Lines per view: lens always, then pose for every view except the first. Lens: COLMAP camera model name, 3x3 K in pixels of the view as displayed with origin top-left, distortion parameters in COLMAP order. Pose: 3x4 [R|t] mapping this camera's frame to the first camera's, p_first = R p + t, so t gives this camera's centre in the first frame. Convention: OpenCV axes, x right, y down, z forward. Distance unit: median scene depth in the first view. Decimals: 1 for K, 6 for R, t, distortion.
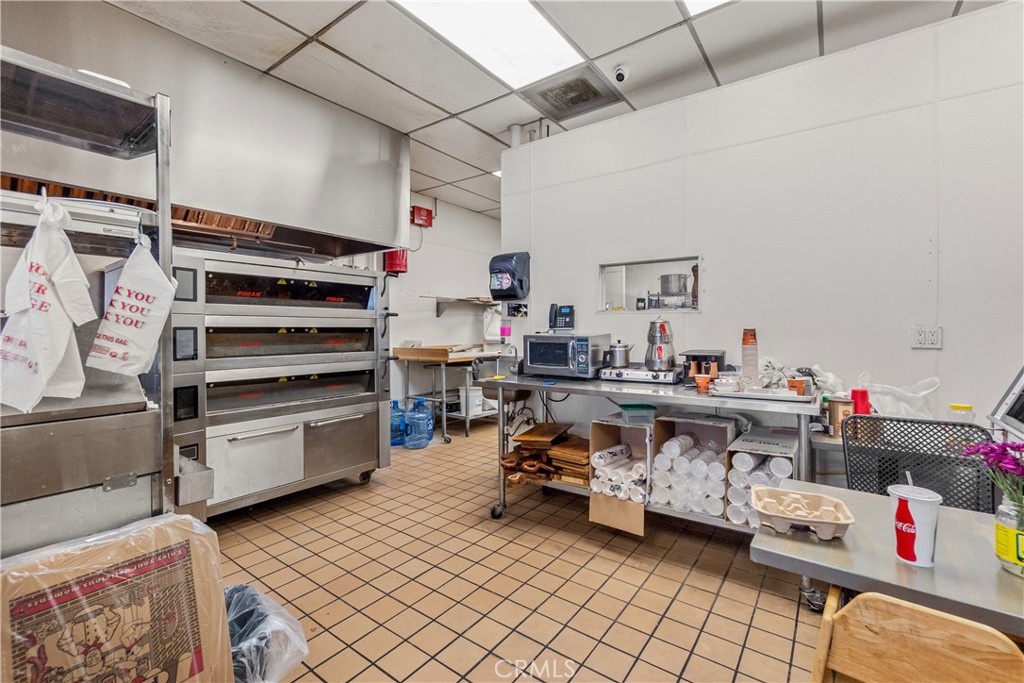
lens RADIAL K [[440.5, 0, 512.0], [0, 440.5, 337.6], [0, 0, 1]] dist [-0.011429, 0.000232]
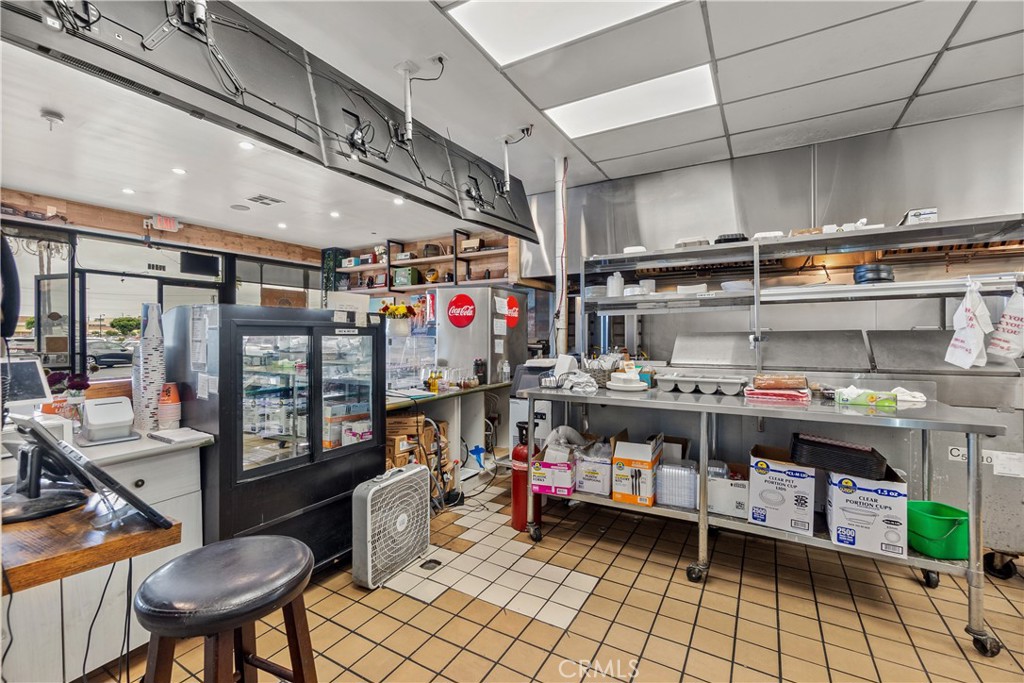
lens RADIAL K [[440.5, 0, 511.4], [0, 440.5, 339.3], [0, 0, 1]] dist [-0.011429, 0.000232]
pose [[0.110296, 0.002048, -0.993897, 0.909554], [-0.007283, 0.999973, 0.001253, 0.014770], [0.993872, 0.007100, 0.110308, -1.596071]]
